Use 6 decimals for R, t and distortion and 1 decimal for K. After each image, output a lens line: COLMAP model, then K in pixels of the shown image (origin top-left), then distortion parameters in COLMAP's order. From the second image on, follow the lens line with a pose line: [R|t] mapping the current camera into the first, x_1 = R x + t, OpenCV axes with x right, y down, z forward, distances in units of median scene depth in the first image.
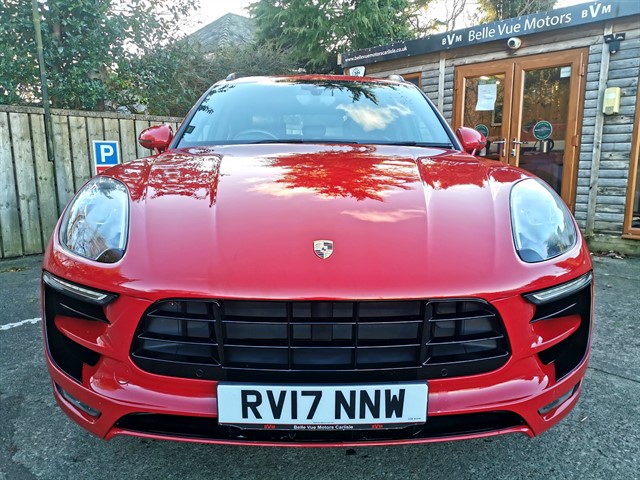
lens RADIAL K [[478.7, 0, 323.2], [0, 478.7, 238.7], [0, 0, 1]] dist [0.054563, -0.044549]
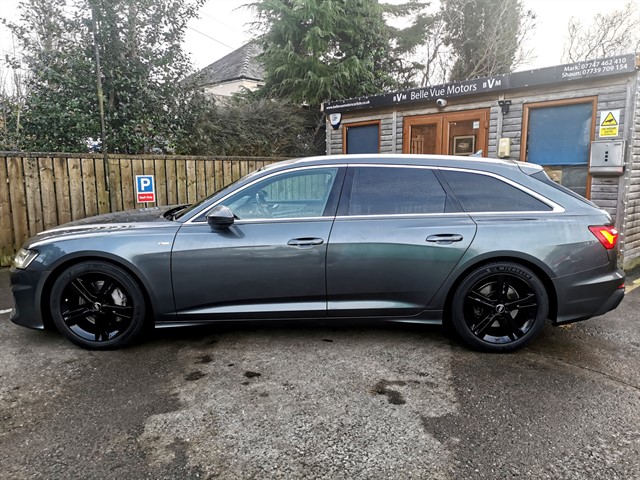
lens RADIAL K [[478.7, 0, 323.7], [0, 478.7, 231.8], [0, 0, 1]] dist [0.054563, -0.044549]
pose [[0.998901, 0.003905, -0.046711, 0.134918], [-0.005656, 0.999284, -0.037402, 0.010453], [0.046532, 0.037626, 0.998208, -0.363496]]
